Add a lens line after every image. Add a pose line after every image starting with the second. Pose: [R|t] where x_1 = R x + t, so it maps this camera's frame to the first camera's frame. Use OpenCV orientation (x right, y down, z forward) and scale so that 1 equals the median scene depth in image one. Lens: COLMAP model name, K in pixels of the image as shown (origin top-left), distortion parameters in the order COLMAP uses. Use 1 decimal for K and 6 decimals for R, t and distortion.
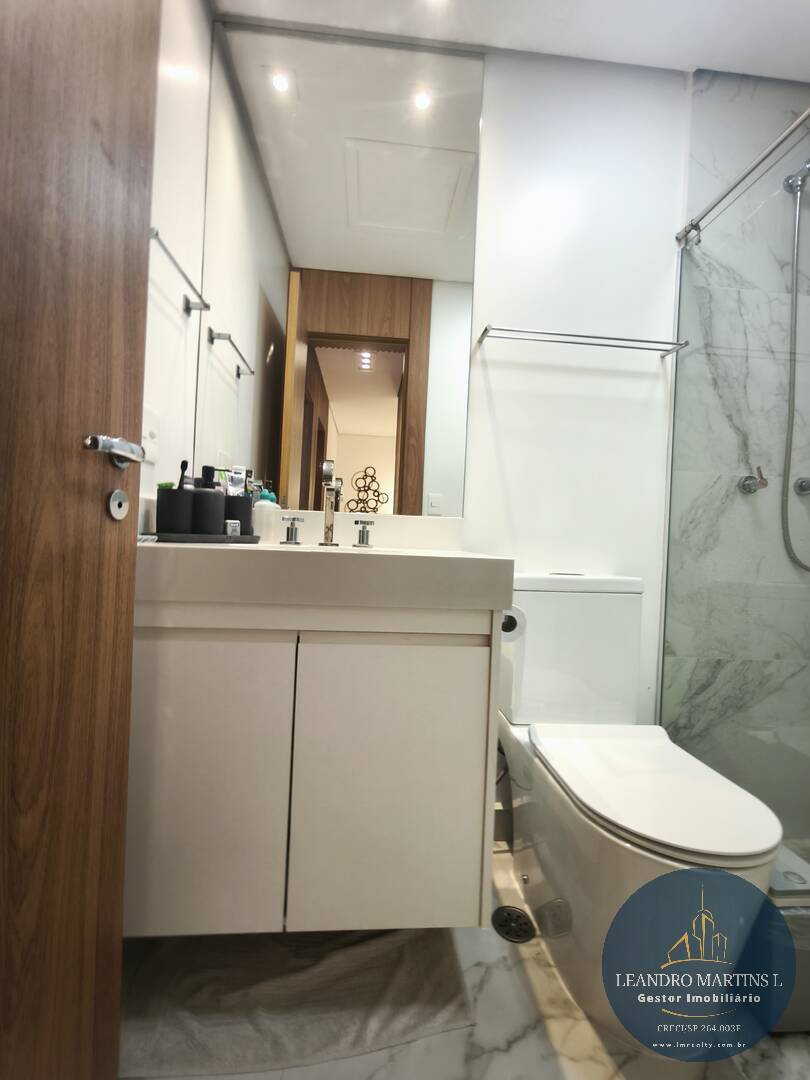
lens RADIAL K [[449.9, 0, 399.6], [0, 449.9, 540.6], [0, 0, 1]] dist [-0.002028, 0.000139]
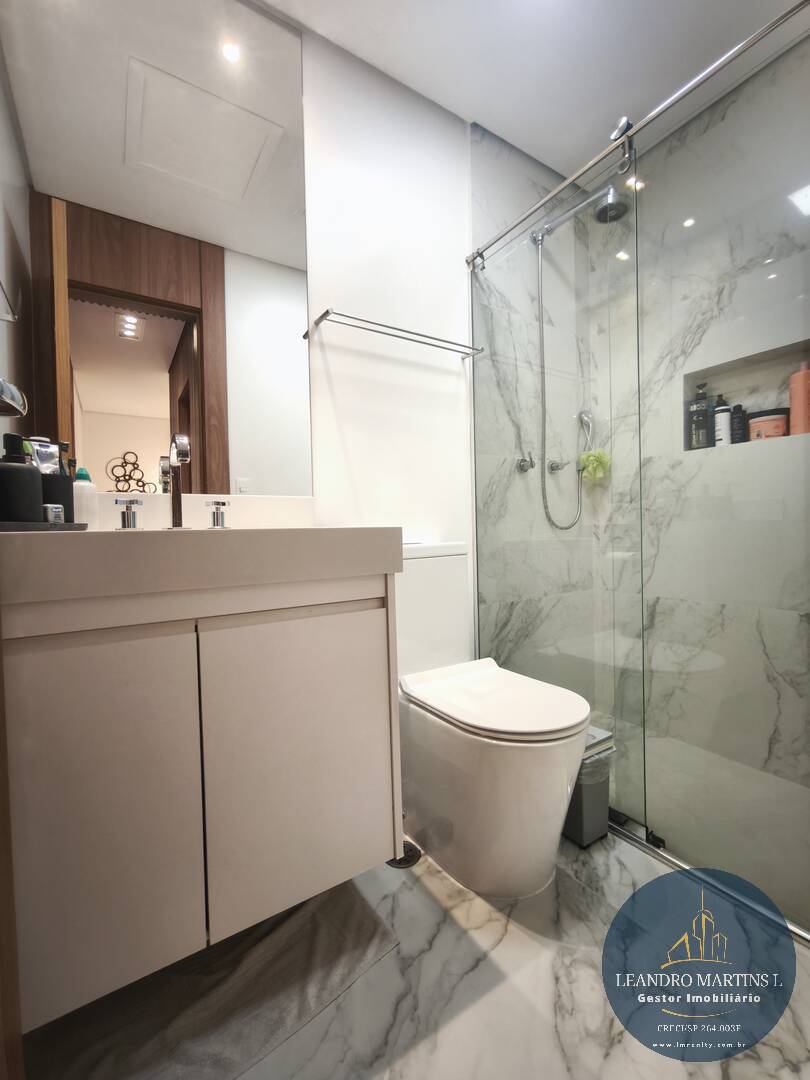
lens RADIAL K [[449.9, 0, 399.6], [0, 449.9, 540.6], [0, 0, 1]] dist [-0.002028, 0.000139]
pose [[0.883943, -0.072164, 0.461993, -0.159854], [0.061340, 0.997377, 0.038429, 0.020615], [-0.463554, -0.005631, 0.886051, 0.008256]]
